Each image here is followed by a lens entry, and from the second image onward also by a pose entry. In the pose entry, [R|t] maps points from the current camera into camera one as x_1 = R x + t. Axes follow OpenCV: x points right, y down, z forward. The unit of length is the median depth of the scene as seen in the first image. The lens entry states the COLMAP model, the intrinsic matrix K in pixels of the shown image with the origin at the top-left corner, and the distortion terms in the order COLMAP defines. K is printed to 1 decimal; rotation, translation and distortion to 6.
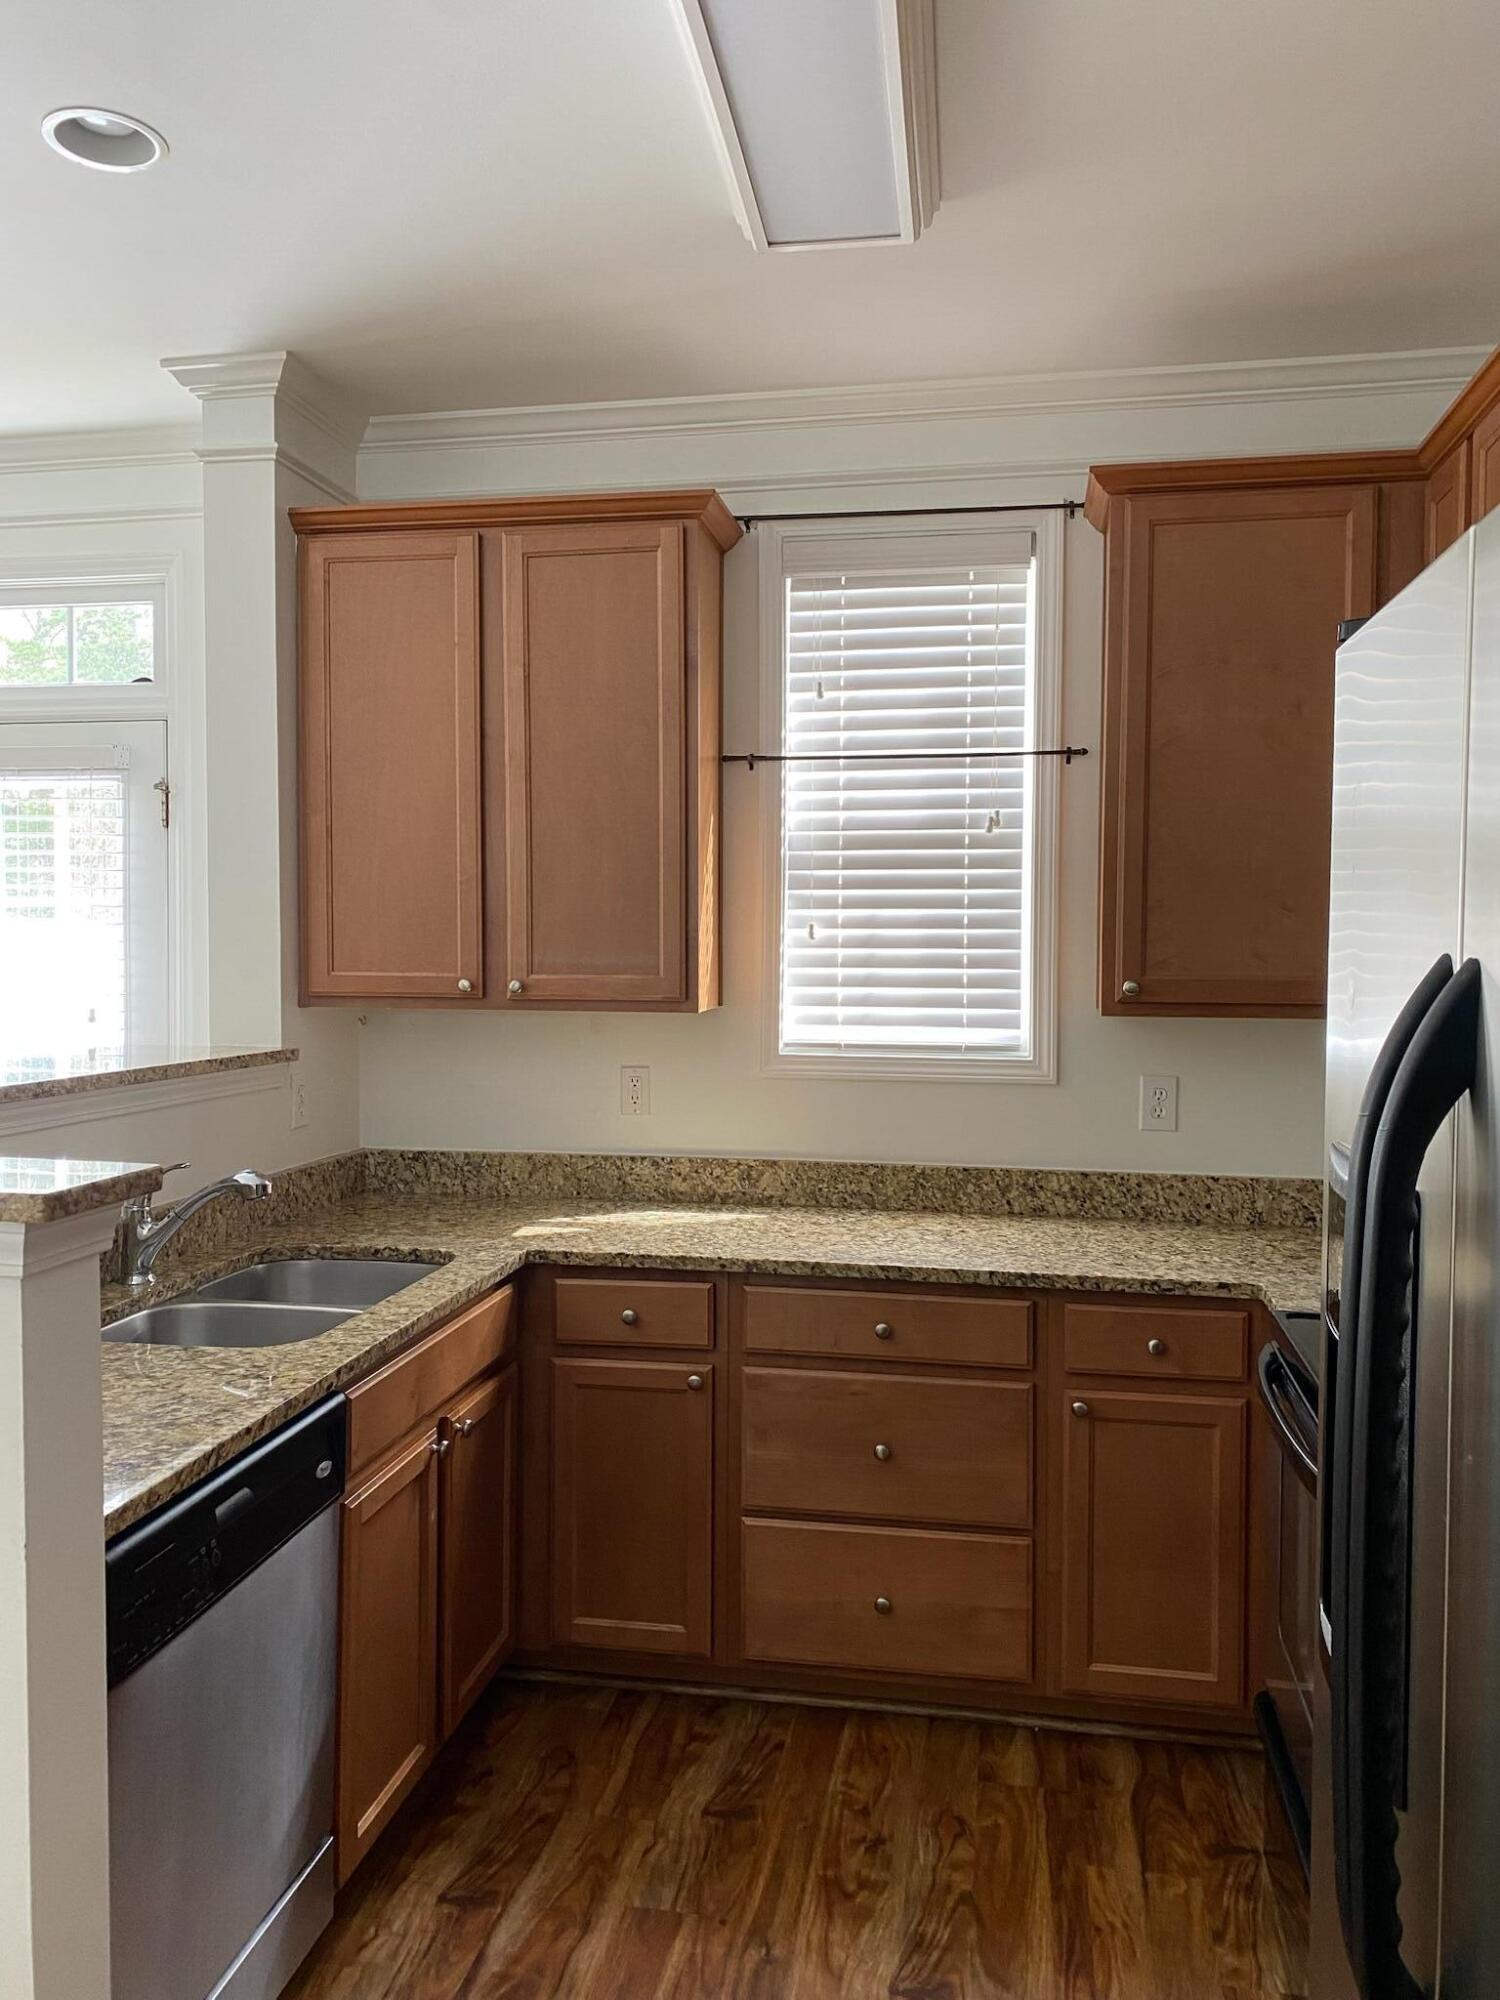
lens RADIAL K [[1490.7, 0, 753.8], [0, 1490.7, 1001.0], [0, 0, 1]] dist [0.010224, 0.000083]
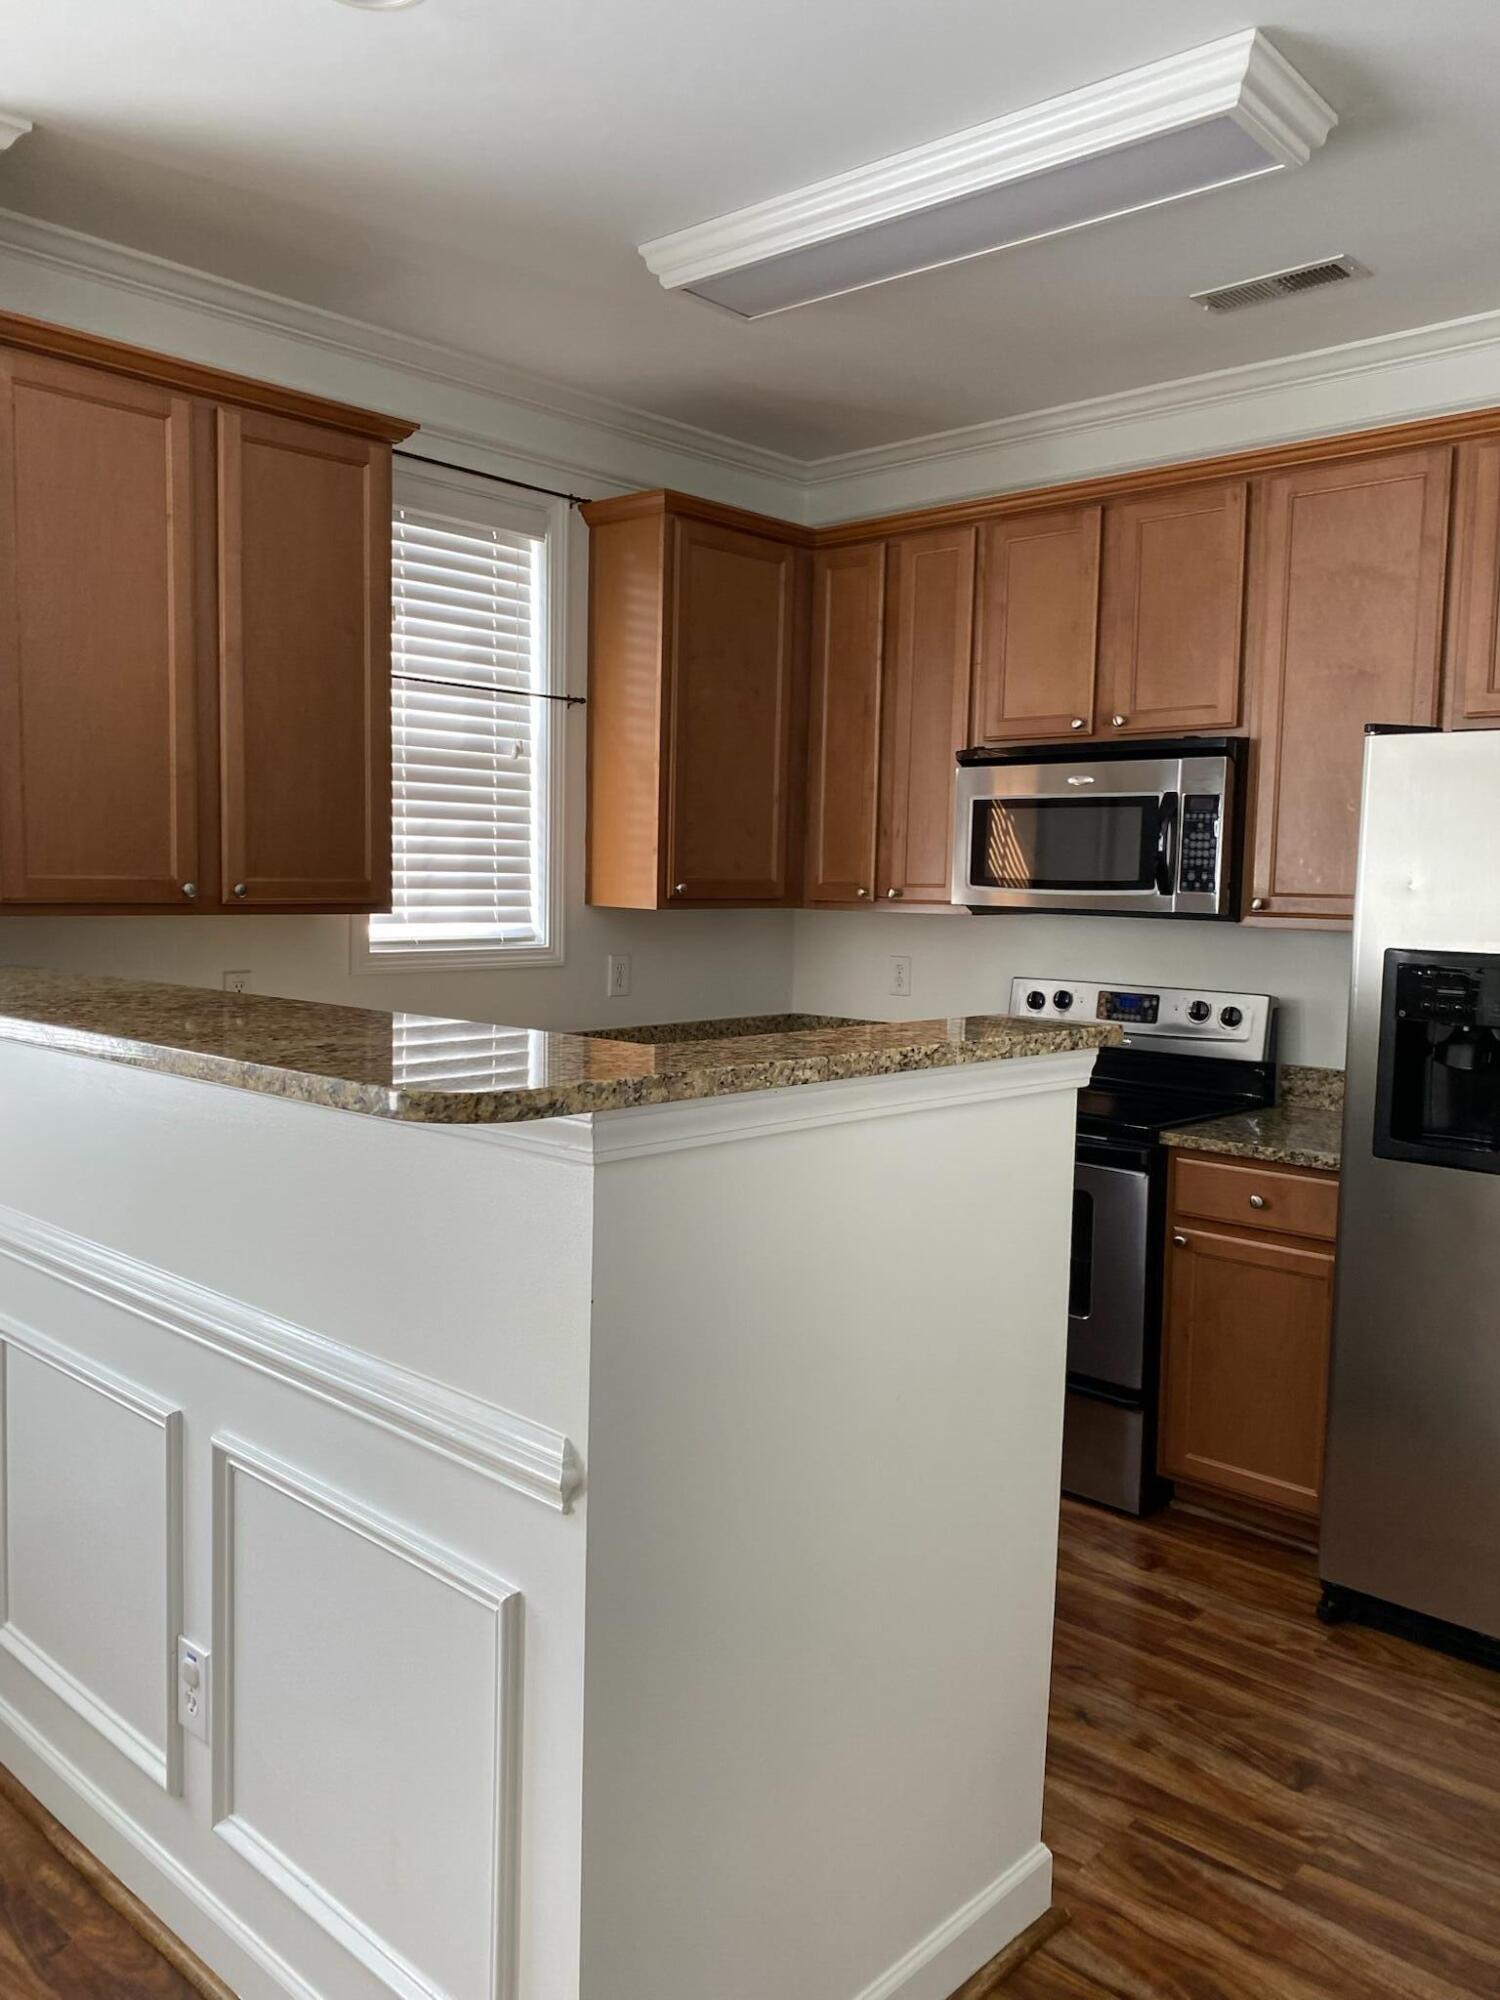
lens RADIAL K [[1490.7, 0, 768.1], [0, 1490.7, 1003.5], [0, 0, 1]] dist [0.010224, 0.000083]
pose [[0.538556, -0.069764, 0.839697, -0.749091], [0.011849, 0.997095, 0.075241, -0.004532], [-0.842506, -0.030572, 0.537818, 0.178424]]
